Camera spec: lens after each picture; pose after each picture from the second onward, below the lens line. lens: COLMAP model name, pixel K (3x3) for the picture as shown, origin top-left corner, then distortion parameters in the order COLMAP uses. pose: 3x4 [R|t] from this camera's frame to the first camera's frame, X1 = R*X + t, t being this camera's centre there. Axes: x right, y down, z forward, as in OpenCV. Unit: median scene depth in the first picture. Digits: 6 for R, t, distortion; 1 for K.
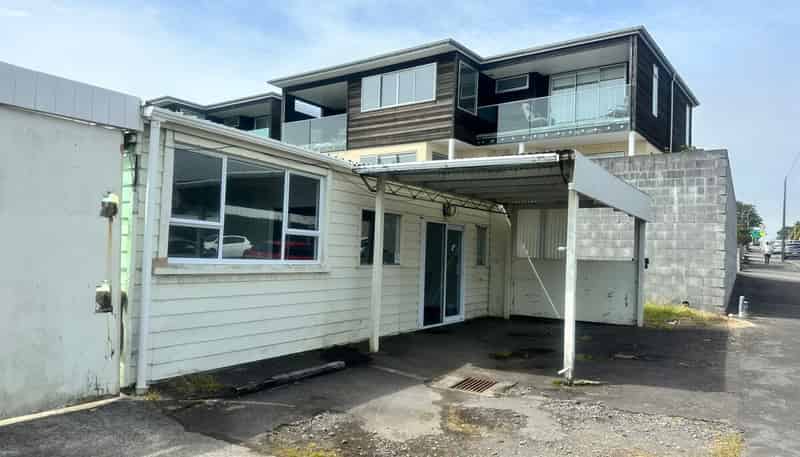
lens RADIAL K [[565.2, 0, 397.3], [0, 565.2, 231.5], [0, 0, 1]] dist [0.095897, -0.121182]
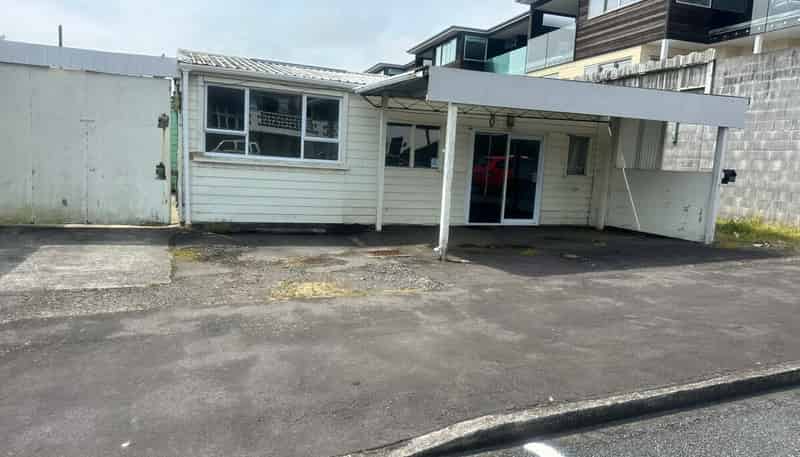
lens RADIAL K [[565.2, 0, 397.3], [0, 565.2, 231.5], [0, 0, 1]] dist [0.095897, -0.121182]
pose [[0.802522, 0.089058, -0.589939, 0.578437], [-0.005196, 0.989802, 0.142353, 0.018255], [0.596600, -0.111176, 0.794800, -0.020827]]
